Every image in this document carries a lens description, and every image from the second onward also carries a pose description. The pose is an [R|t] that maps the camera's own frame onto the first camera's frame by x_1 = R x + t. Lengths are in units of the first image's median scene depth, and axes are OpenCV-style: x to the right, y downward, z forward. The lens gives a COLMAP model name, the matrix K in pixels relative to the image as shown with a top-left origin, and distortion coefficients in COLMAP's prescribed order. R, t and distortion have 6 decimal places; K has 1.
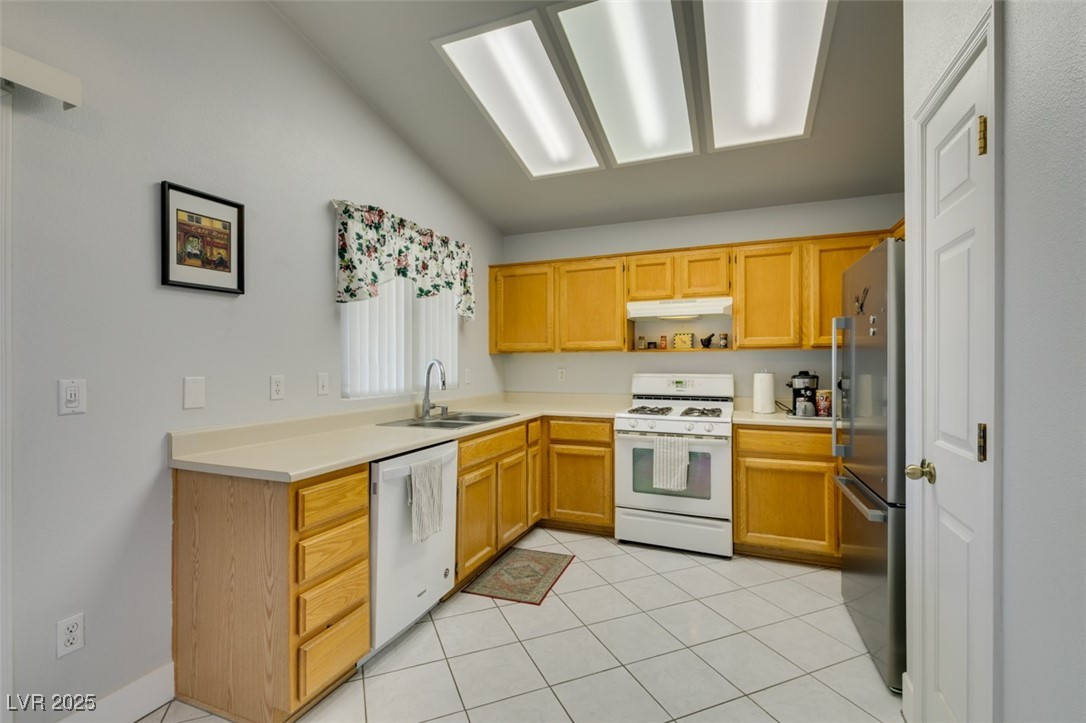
lens RADIAL K [[483.0, 0, 539.6], [0, 483.0, 360.9], [0, 0, 1]] dist [0.004015, -0.001644]
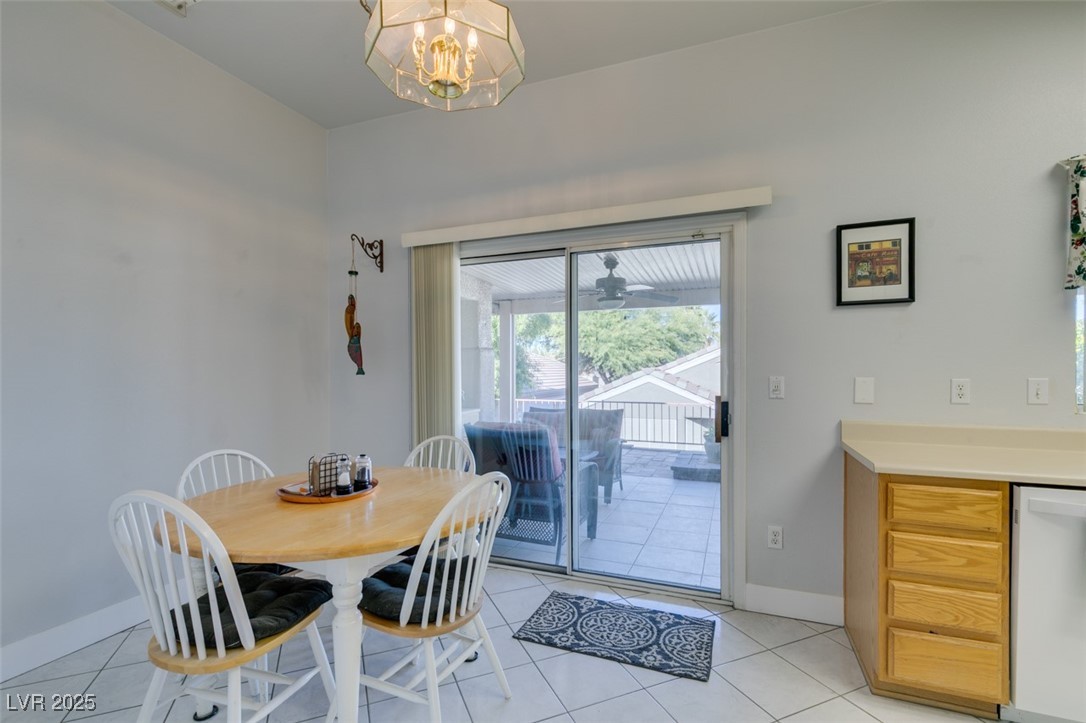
lens RADIAL K [[483.0, 0, 542.1], [0, 483.0, 374.0], [0, 0, 1]] dist [0.004015, -0.001644]
pose [[0.012863, 0.013821, -0.999822, 0.366055], [0.003757, 0.999897, 0.013870, 0.003403], [0.999910, -0.003935, 0.012810, 0.133360]]
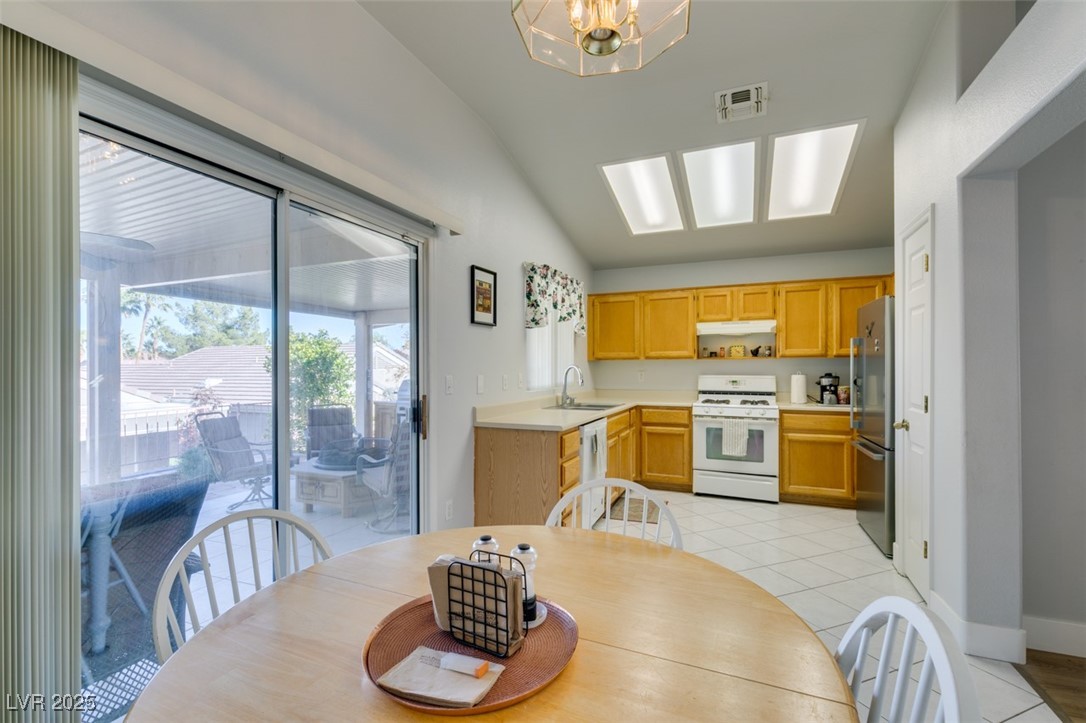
lens RADIAL K [[483.0, 0, 537.3], [0, 483.0, 365.6], [0, 0, 1]] dist [0.004015, -0.001644]
pose [[0.999893, 0.000449, -0.014637, -0.363418], [-0.000435, 0.999999, 0.001009, -0.002562], [0.014637, -0.001003, 0.999892, -0.544399]]
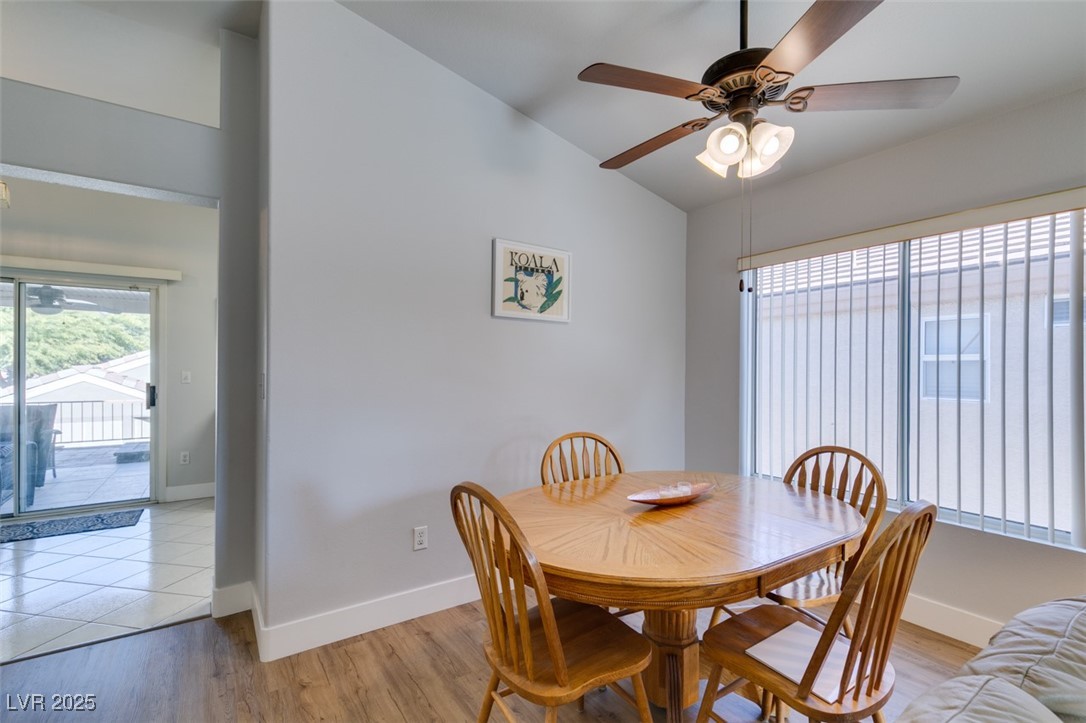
lens RADIAL K [[483.0, 0, 540.5], [0, 483.0, 366.9], [0, 0, 1]] dist [0.004015, -0.001644]
pose [[0.837743, 0.005190, -0.546040, 1.496607], [-0.005788, 0.999983, 0.000624, -0.002865], [0.546034, 0.002638, 0.837759, -0.174925]]
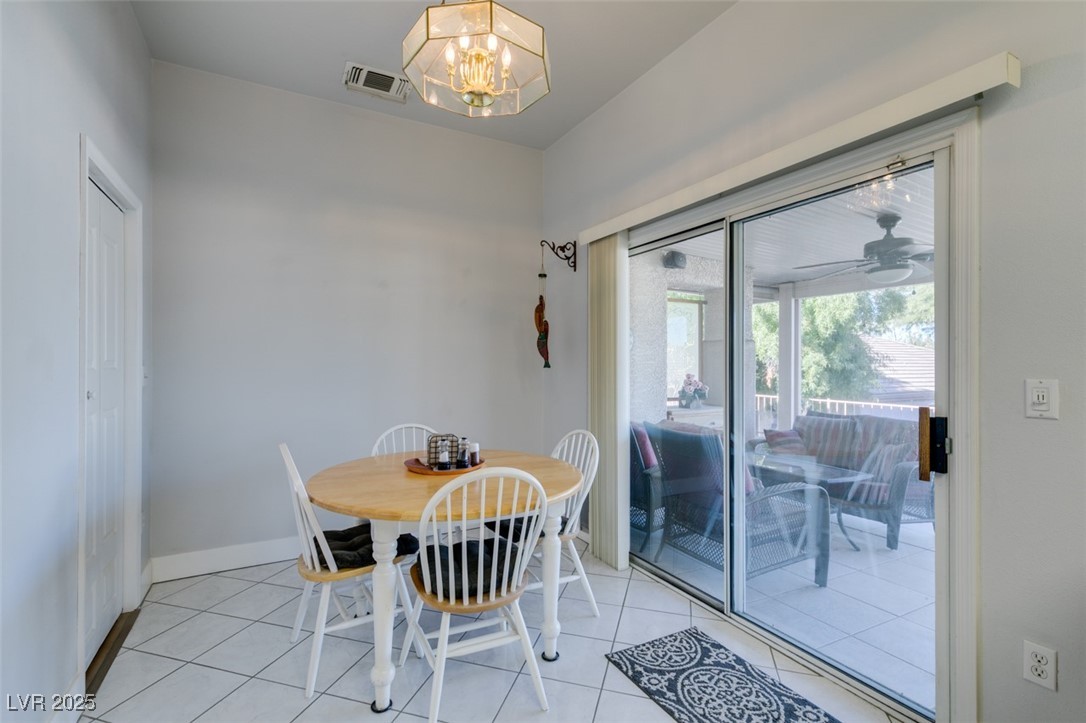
lens RADIAL K [[483.0, 0, 544.0], [0, 483.0, 360.9], [0, 0, 1]] dist [0.004015, -0.001644]
pose [[-0.627187, -0.000788, -0.778868, 0.184276], [0.000486, 0.999999, -0.001403, 0.003249], [0.778868, -0.001259, -0.627186, 0.519092]]
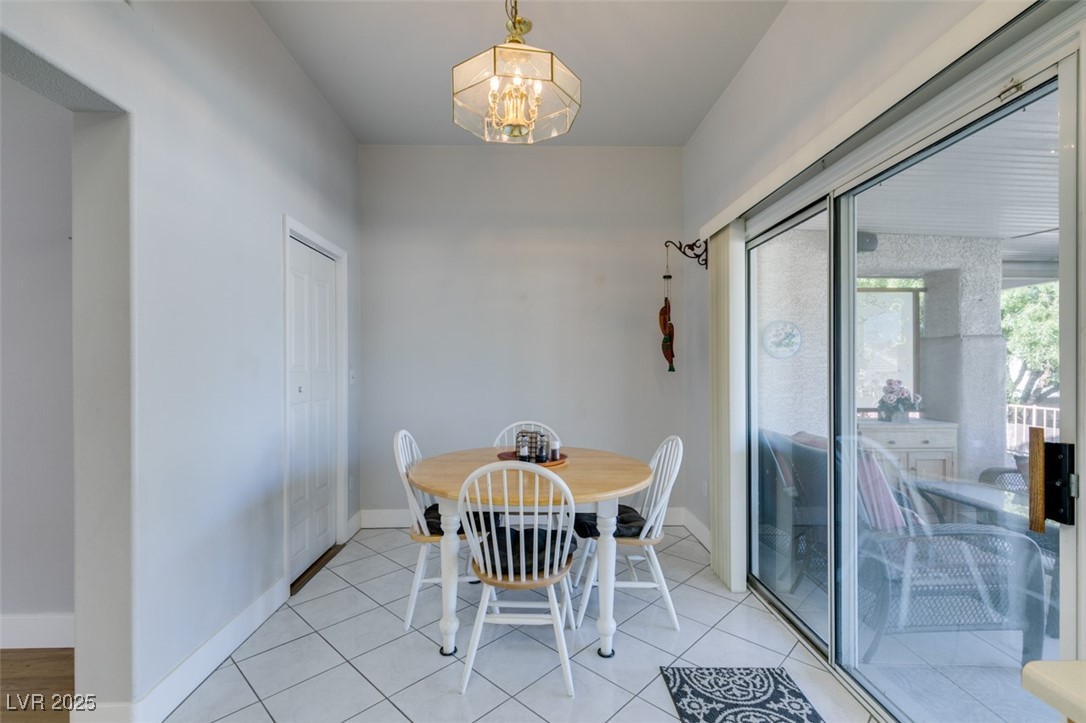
lens RADIAL K [[483.0, 0, 546.7], [0, 483.0, 366.2], [0, 0, 1]] dist [0.004015, -0.001644]
pose [[-0.913045, 0.004383, -0.407834, -0.024131], [0.004364, 0.999990, 0.000975, 0.003345], [0.407835, -0.000890, -0.913055, 0.736003]]
